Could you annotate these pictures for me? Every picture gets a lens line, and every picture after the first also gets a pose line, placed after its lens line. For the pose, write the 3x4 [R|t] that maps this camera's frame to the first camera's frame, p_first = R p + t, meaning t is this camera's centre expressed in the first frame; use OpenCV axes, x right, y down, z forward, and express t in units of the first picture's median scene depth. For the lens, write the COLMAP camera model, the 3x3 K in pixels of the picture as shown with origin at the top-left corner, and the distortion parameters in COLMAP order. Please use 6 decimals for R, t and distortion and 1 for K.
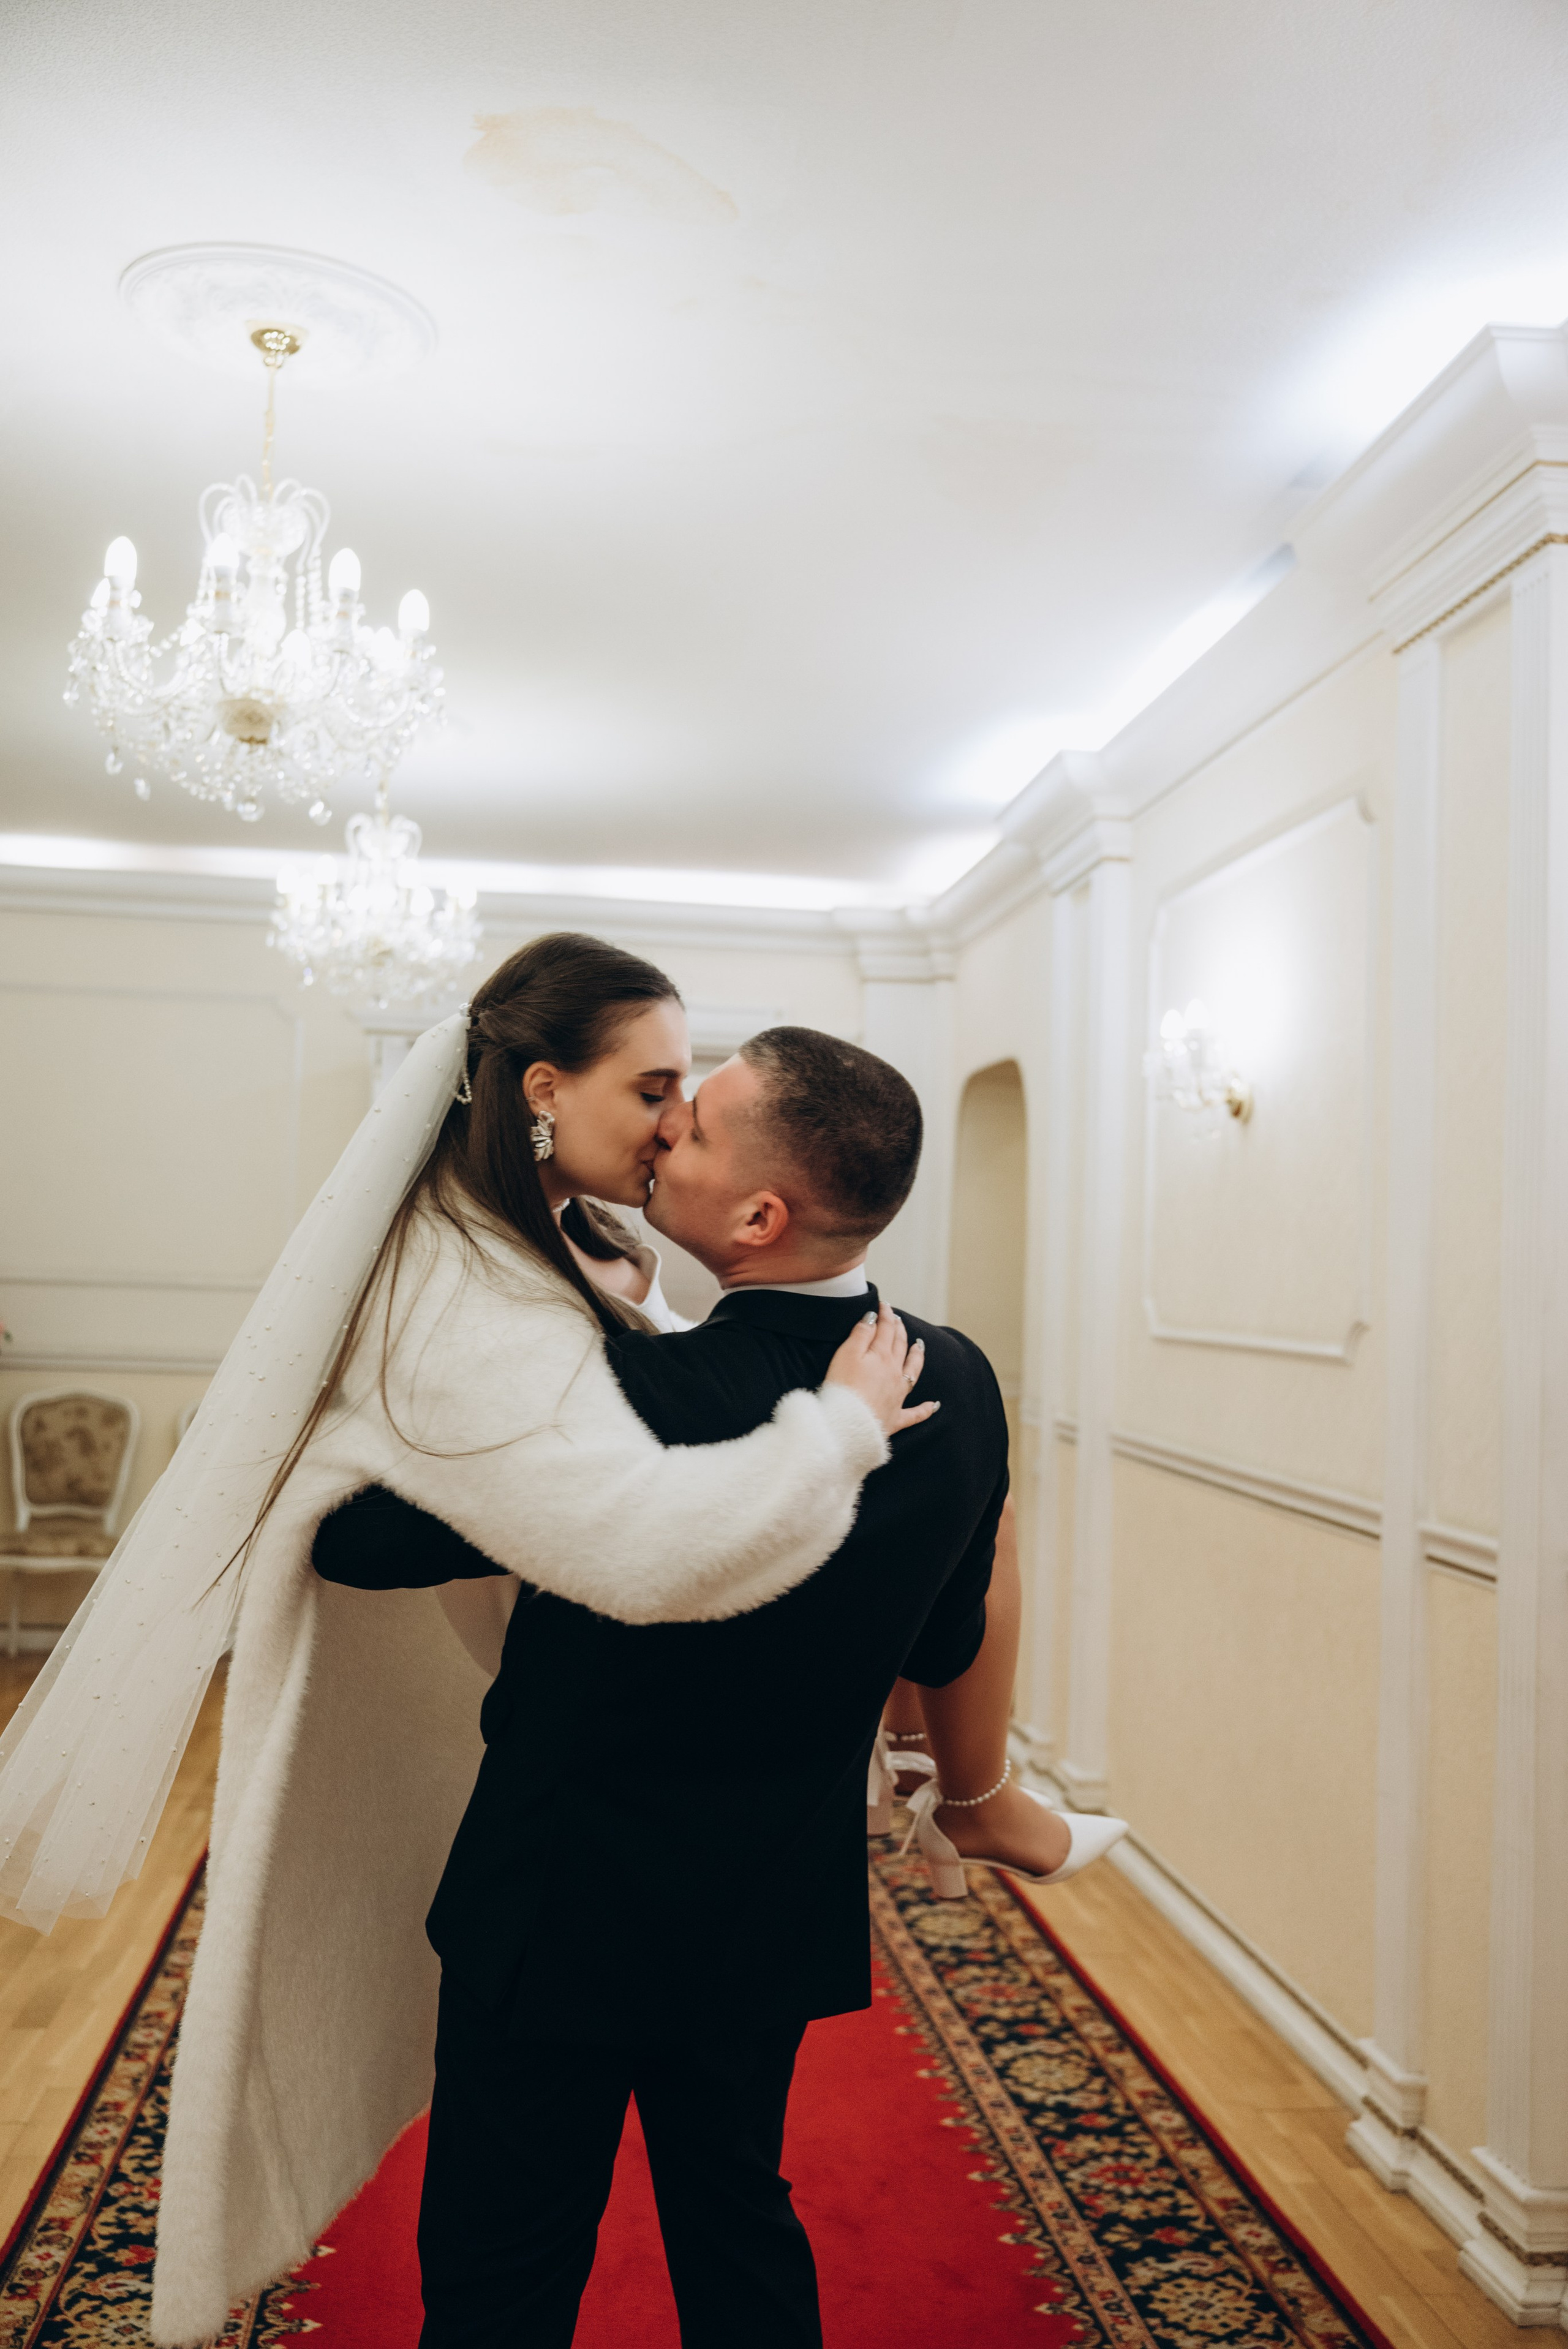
lens RADIAL K [[2130.8, 0, 785.9], [0, 2130.8, 1194.7], [0, 0, 1]] dist [0.001252, 0.011776]
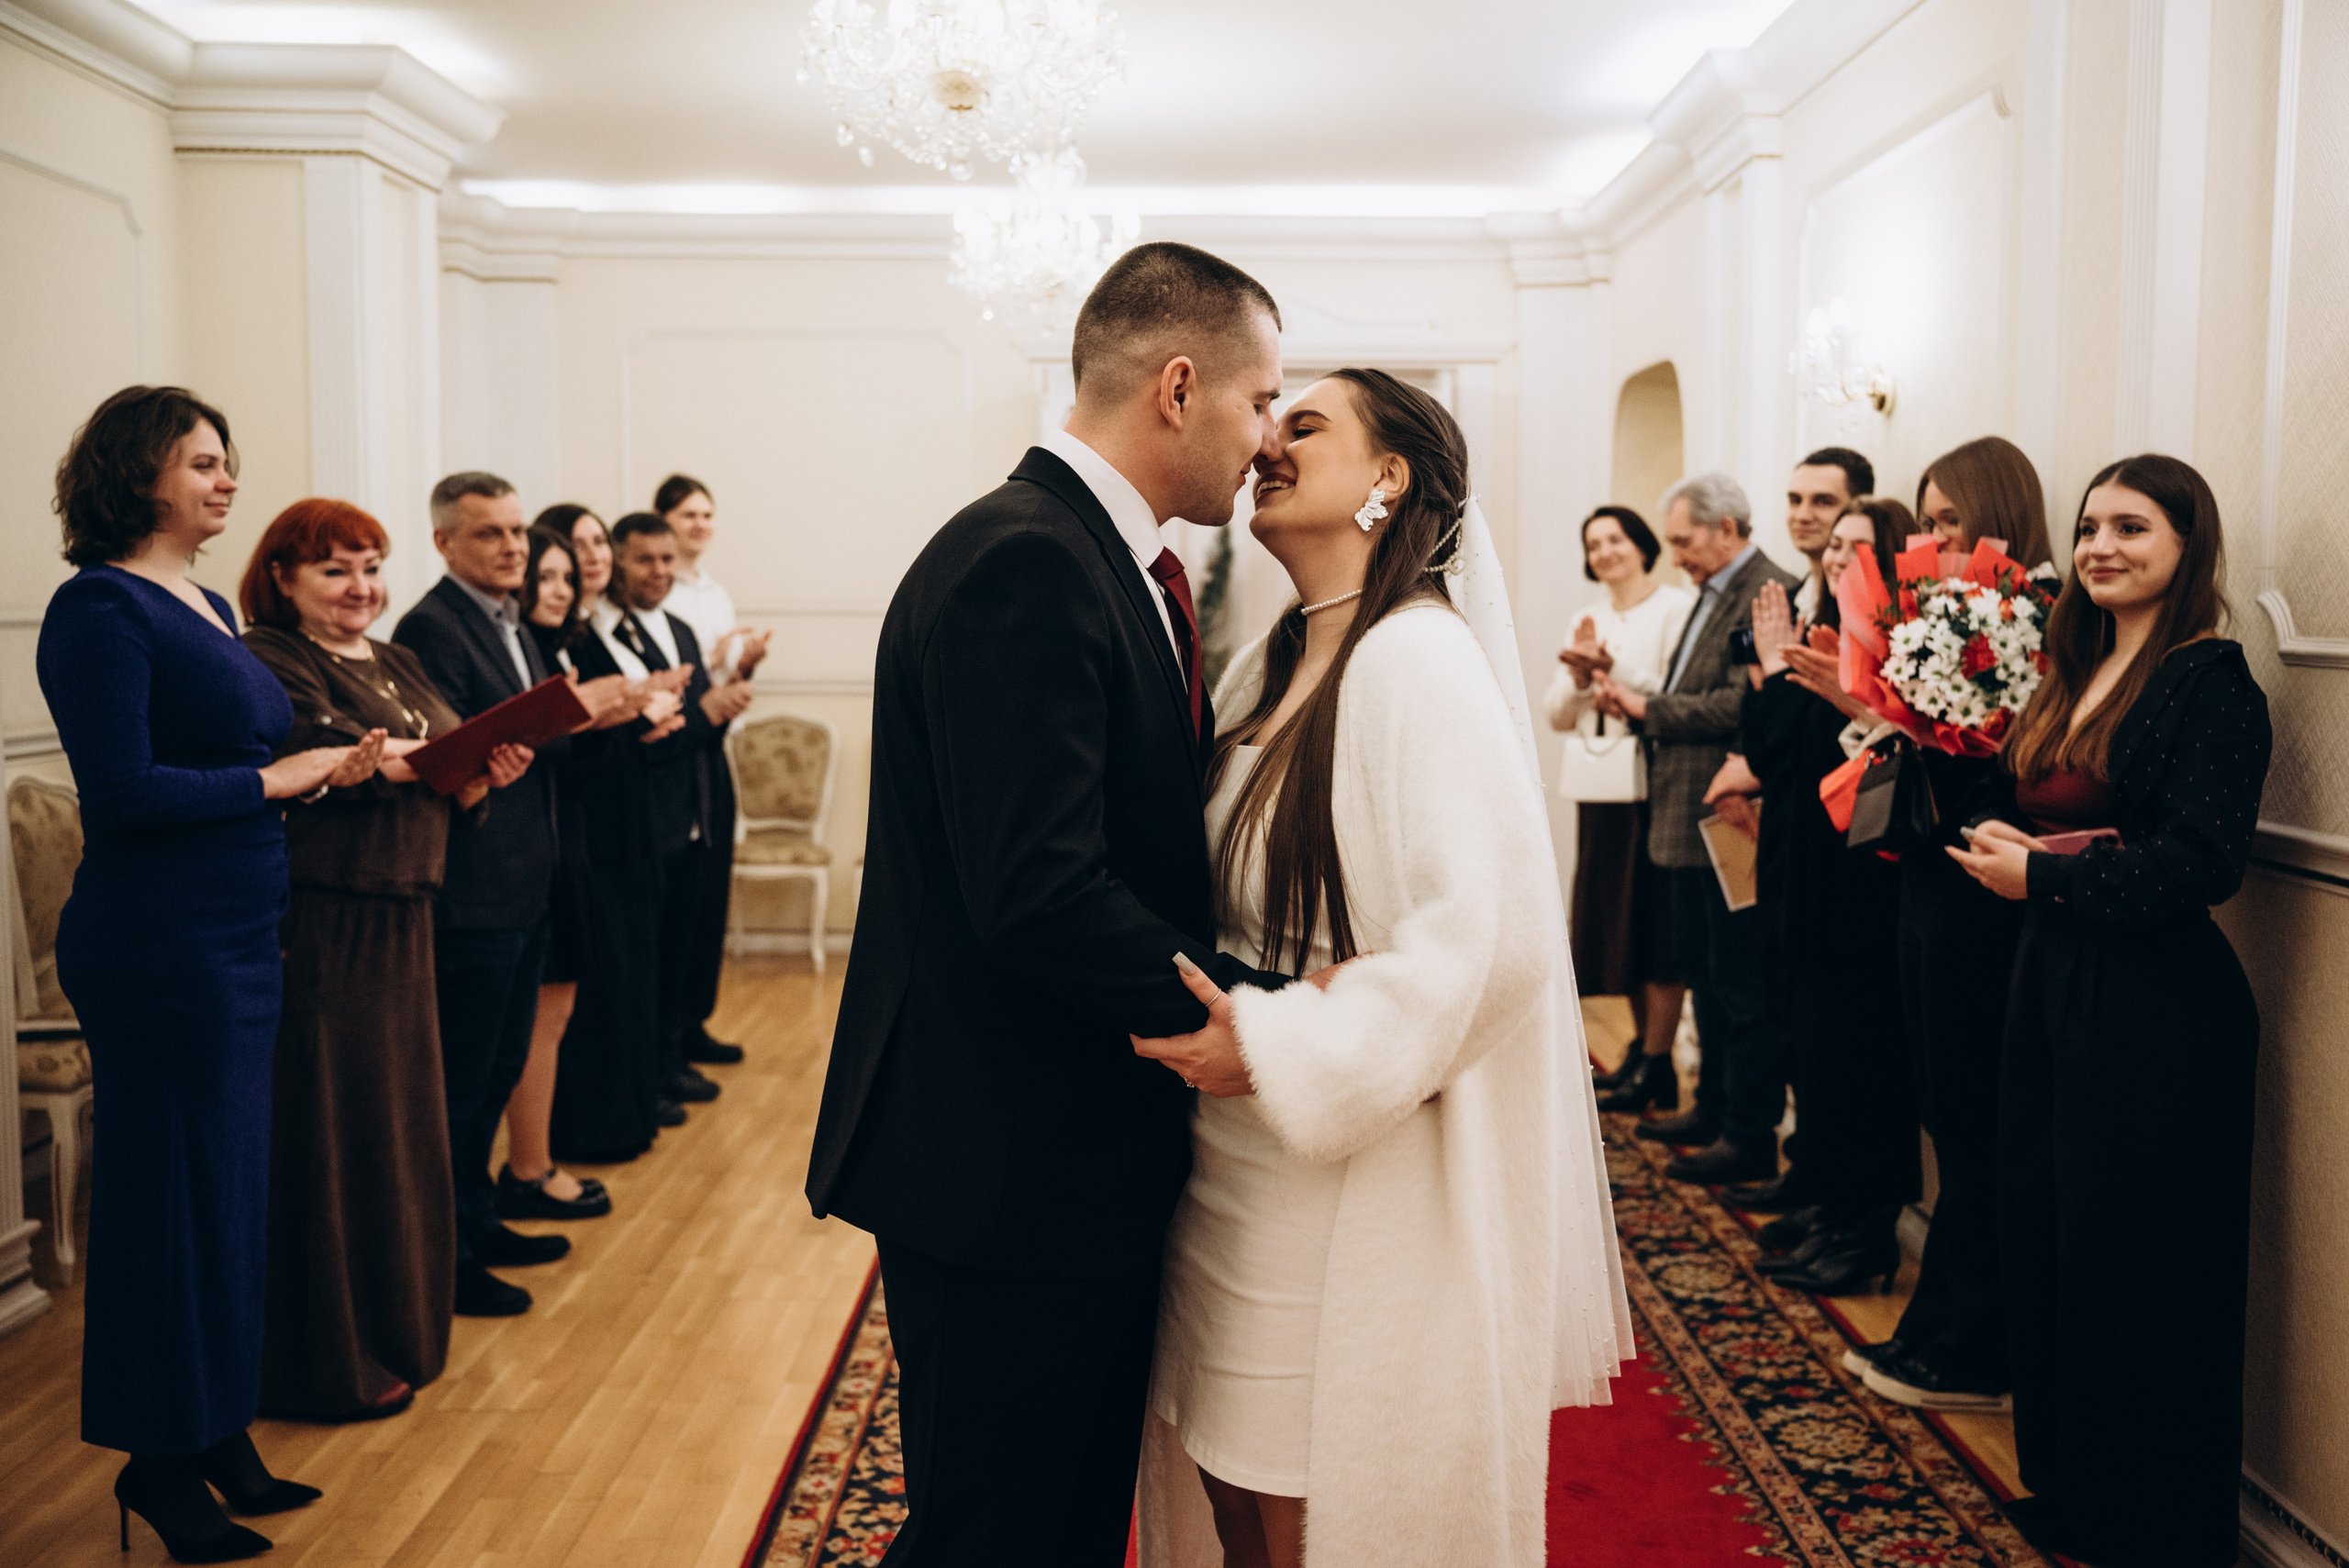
lens RADIAL K [[2234.7, 0, 1174.5], [0, 2234.7, 784.0], [0, 0, 1]] dist [-0.007003, 0.002227]
pose [[0.992335, -0.020886, -0.121801, -0.001262], [0.035122, 0.992636, 0.115931, 0.007989], [0.118483, -0.119320, 0.985761, -0.169204]]
